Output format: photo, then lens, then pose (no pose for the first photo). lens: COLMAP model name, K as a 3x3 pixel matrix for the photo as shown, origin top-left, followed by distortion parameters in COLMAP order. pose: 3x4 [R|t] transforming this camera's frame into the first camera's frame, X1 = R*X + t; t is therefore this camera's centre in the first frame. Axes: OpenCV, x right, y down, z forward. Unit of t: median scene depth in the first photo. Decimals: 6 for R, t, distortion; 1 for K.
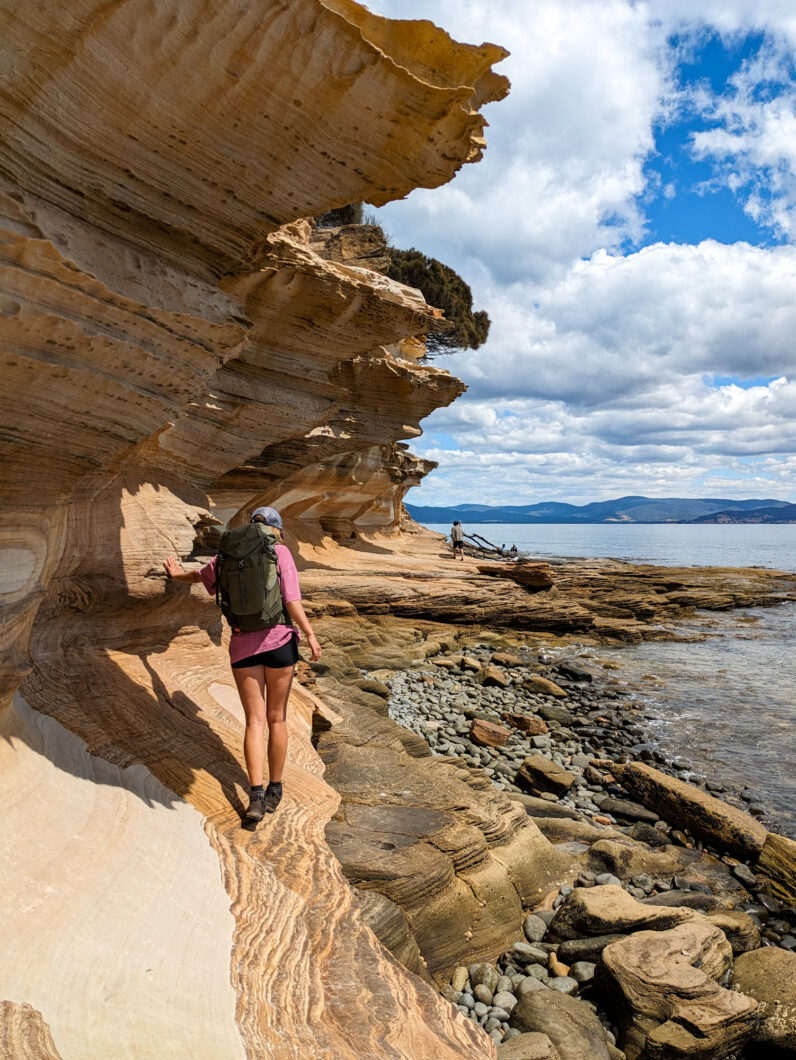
lens RADIAL K [[749.7, 0, 398.0], [0, 749.7, 530.0], [0, 0, 1]] dist [0.040155, -0.001723]
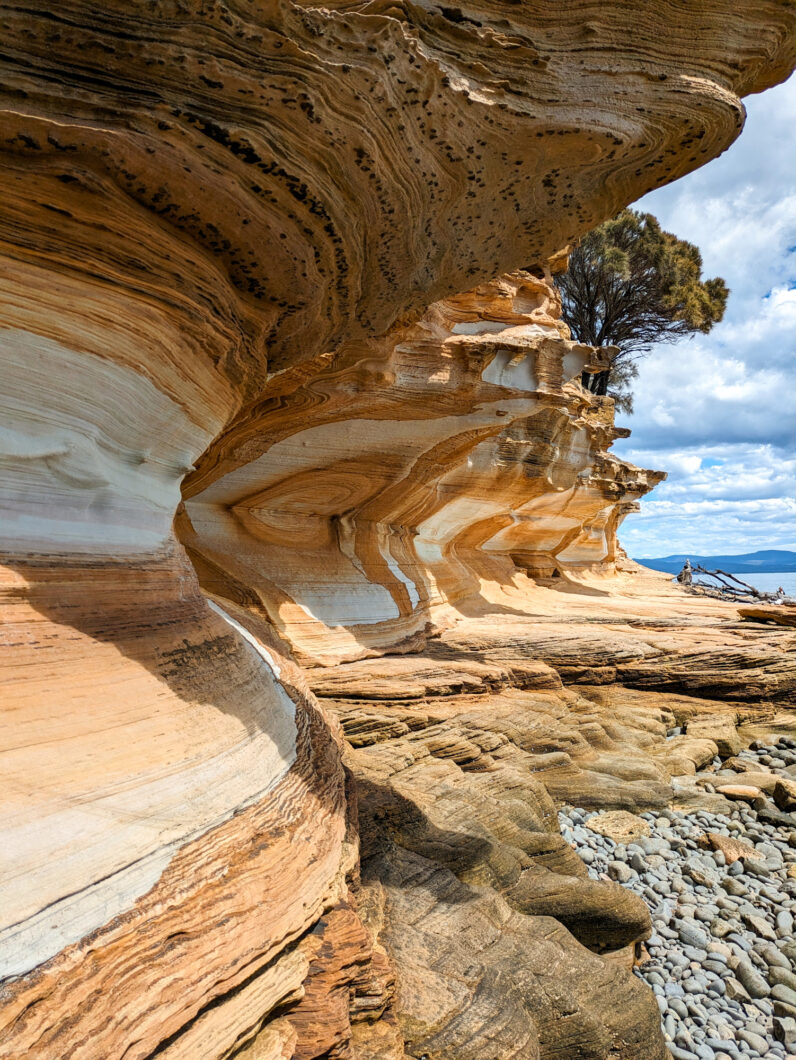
lens RADIAL K [[749.7, 0, 398.0], [0, 749.7, 530.0], [0, 0, 1]] dist [0.040155, -0.001723]
pose [[0.963203, -0.043355, -0.265255, -0.012304], [0.025101, 0.997101, -0.071827, 0.021954], [0.267600, 0.062526, 0.961499, 0.298487]]
